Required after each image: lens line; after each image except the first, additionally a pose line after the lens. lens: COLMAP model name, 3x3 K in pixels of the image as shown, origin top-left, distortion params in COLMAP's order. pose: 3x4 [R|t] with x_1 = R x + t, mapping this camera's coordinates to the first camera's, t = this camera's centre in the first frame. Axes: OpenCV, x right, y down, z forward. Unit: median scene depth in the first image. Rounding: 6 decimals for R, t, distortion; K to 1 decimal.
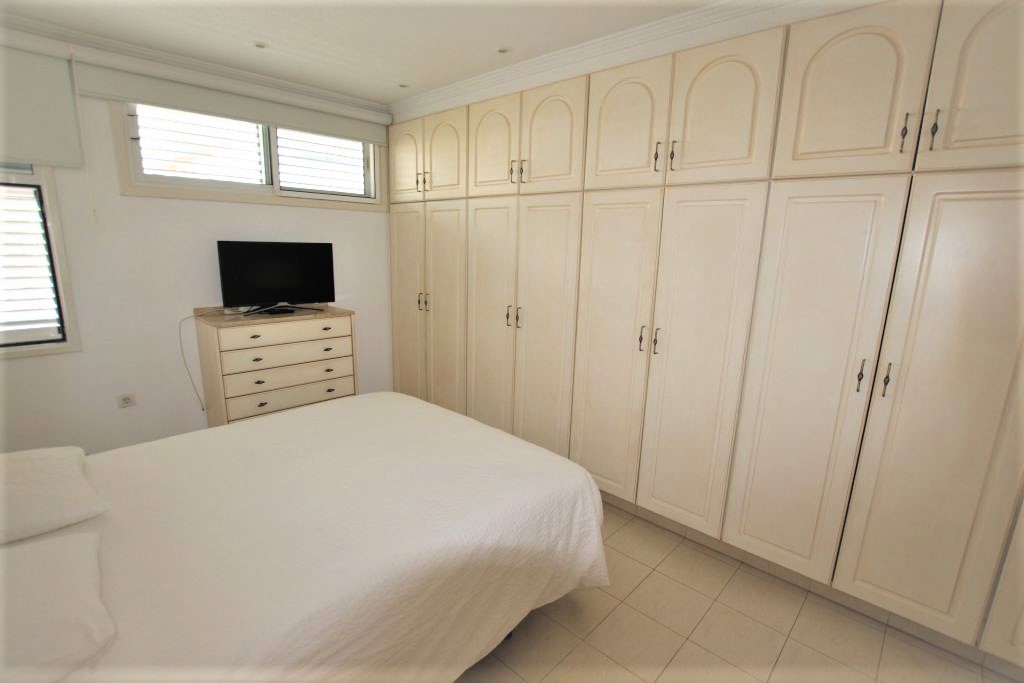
lens RADIAL K [[469.8, 0, 511.4], [0, 469.8, 344.8], [0, 0, 1]] dist [-0.026692, 0.000300]
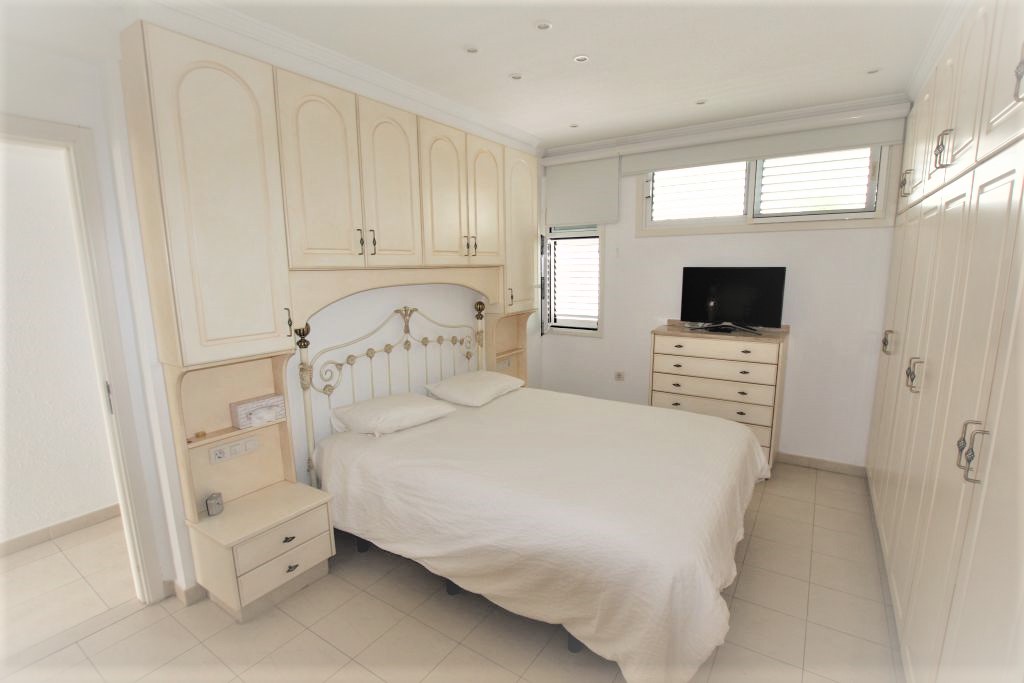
lens RADIAL K [[469.8, 0, 511.4], [0, 469.8, 346.3], [0, 0, 1]] dist [-0.026692, 0.000300]
pose [[0.173215, 0.135420, -0.975530, 0.555709], [-0.191621, 0.976208, 0.101490, -0.057732], [0.966063, 0.169352, 0.195043, 0.358596]]
